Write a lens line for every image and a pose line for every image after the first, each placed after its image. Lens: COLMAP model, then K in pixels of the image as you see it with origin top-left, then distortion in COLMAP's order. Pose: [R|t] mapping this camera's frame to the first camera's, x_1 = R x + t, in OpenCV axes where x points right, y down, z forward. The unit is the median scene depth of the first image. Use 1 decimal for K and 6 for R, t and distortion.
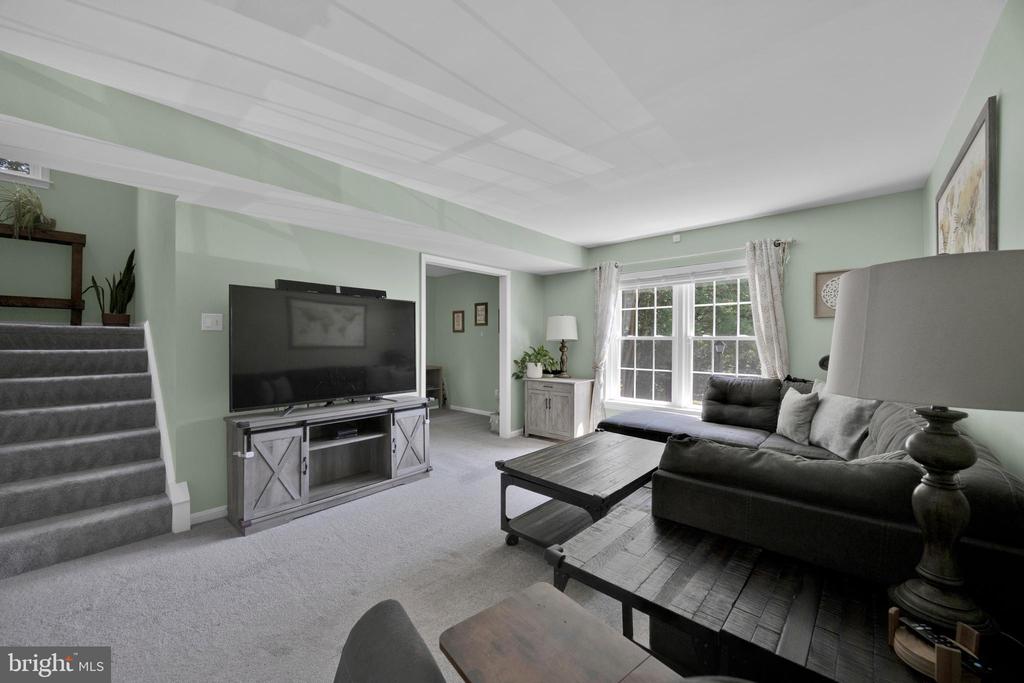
lens RADIAL K [[393.9, 0, 520.5], [0, 393.9, 343.8], [0, 0, 1]] dist [-0.004652, 0.000991]
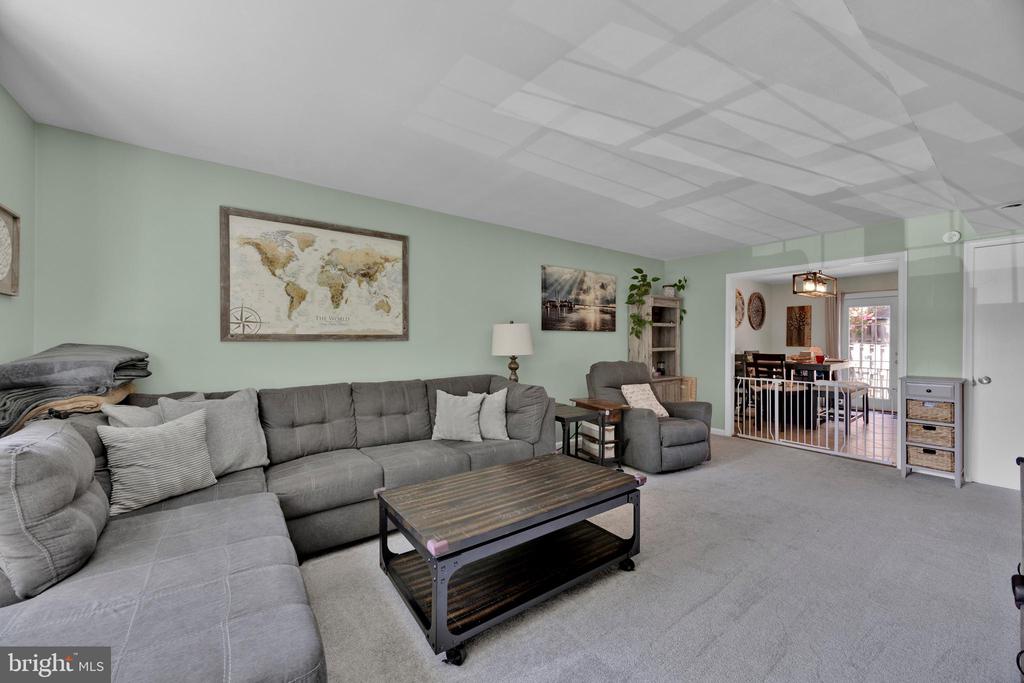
lens RADIAL K [[393.9, 0, 512.8], [0, 393.9, 347.0], [0, 0, 1]] dist [-0.004652, 0.000991]
pose [[-0.978658, 0.003781, 0.205461, 0.040409], [0.005567, 0.999952, 0.008117, 0.005023], [-0.205420, 0.009088, -0.978632, 1.240205]]
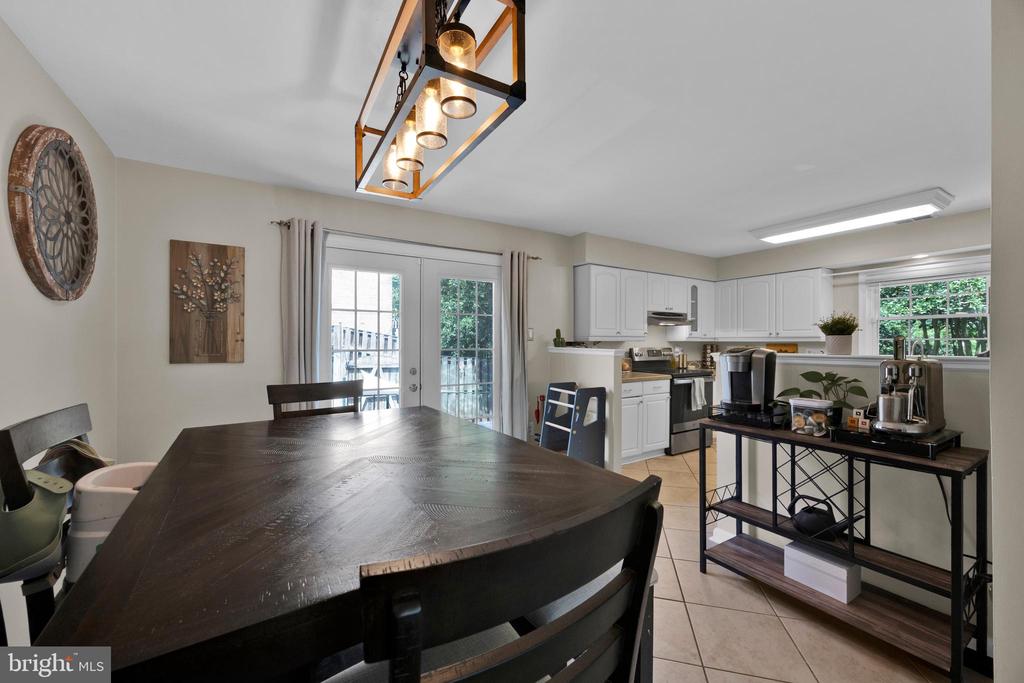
lens RADIAL K [[393.9, 0, 505.6], [0, 393.9, 347.6], [0, 0, 1]] dist [-0.004652, 0.000991]
pose [[-0.302743, 0.011755, -0.953000, -0.498786], [-0.003584, 0.999903, 0.013472, -0.011682], [0.953066, 0.007494, -0.302671, -0.373505]]
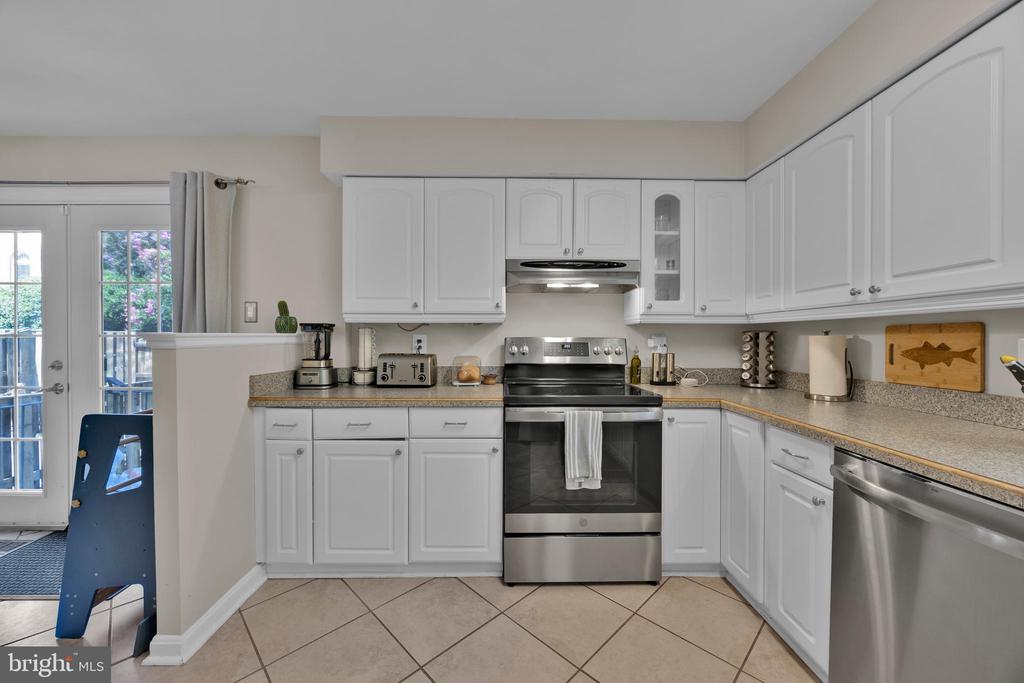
lens RADIAL K [[393.9, 0, 505.2], [0, 393.9, 341.6], [0, 0, 1]] dist [-0.004652, 0.000991]
pose [[-0.750916, 0.002567, -0.660393, -1.411993], [-0.005991, 0.999925, 0.010700, 0.005199], [0.660370, 0.011991, -0.750844, 0.113724]]
